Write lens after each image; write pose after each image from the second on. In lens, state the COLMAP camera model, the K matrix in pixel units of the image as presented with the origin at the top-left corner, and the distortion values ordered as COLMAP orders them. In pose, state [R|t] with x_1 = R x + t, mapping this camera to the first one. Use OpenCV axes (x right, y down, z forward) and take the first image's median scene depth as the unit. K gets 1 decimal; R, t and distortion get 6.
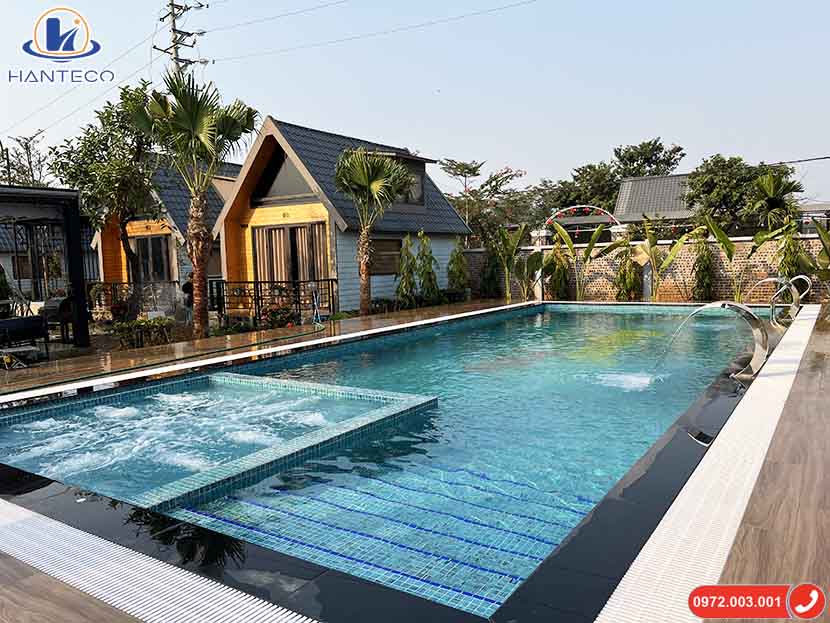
lens RADIAL K [[625.6, 0, 416.8], [0, 625.6, 313.3], [0, 0, 1]] dist [0.064833, -0.083919]
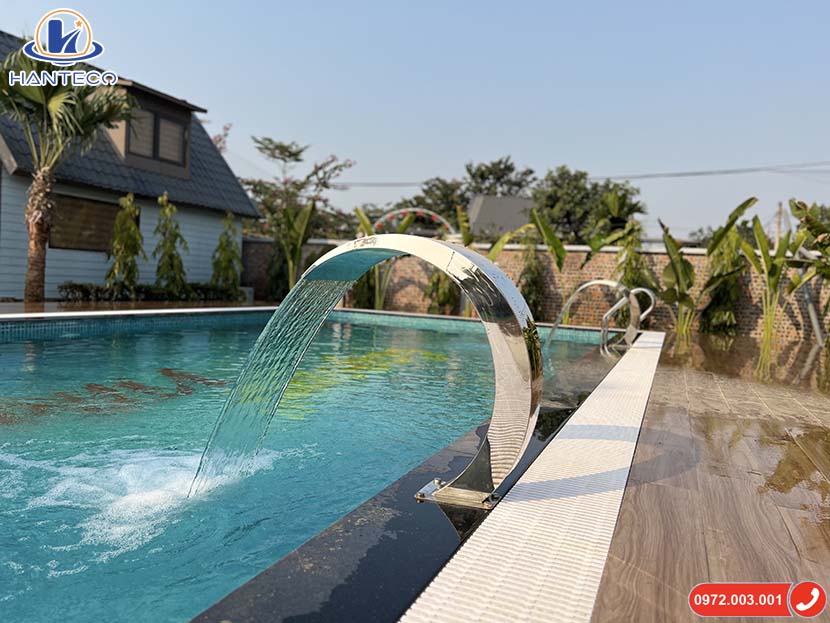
lens RADIAL K [[625.6, 0, 416.8], [0, 625.6, 313.3], [0, 0, 1]] dist [0.064833, -0.083919]
pose [[0.976172, 0.073245, 0.204263, 0.143566], [-0.066145, 0.996952, -0.041382, 0.009898], [-0.206671, 0.026885, 0.978041, 0.239726]]
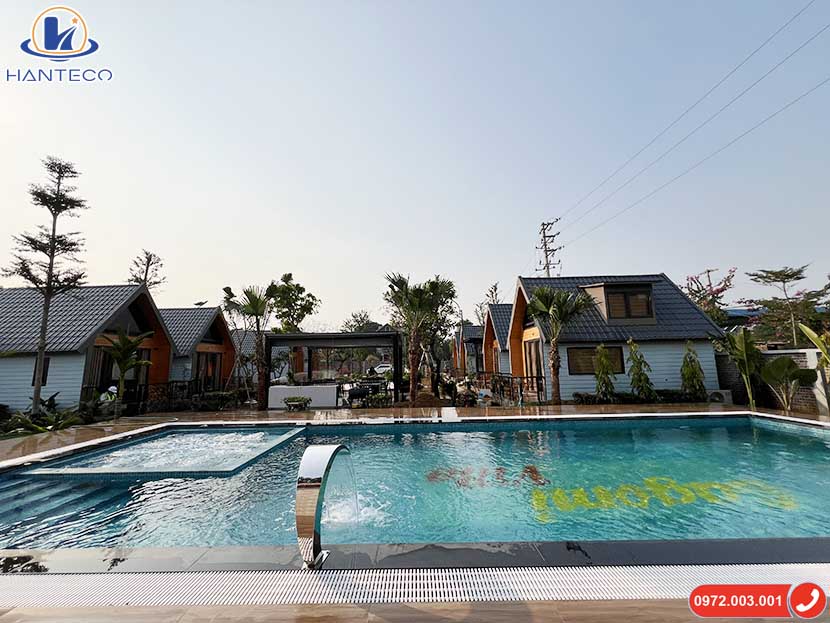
lens RADIAL K [[332.5, 0, 415.0], [0, 332.5, 311.5], [0, 0, 1]] dist [0.002488, 0.000102]
pose [[0.543560, -0.111431, -0.831941, 0.313130], [-0.068097, 0.982027, -0.176026, -0.040657], [0.836604, 0.152334, 0.526202, 0.286591]]
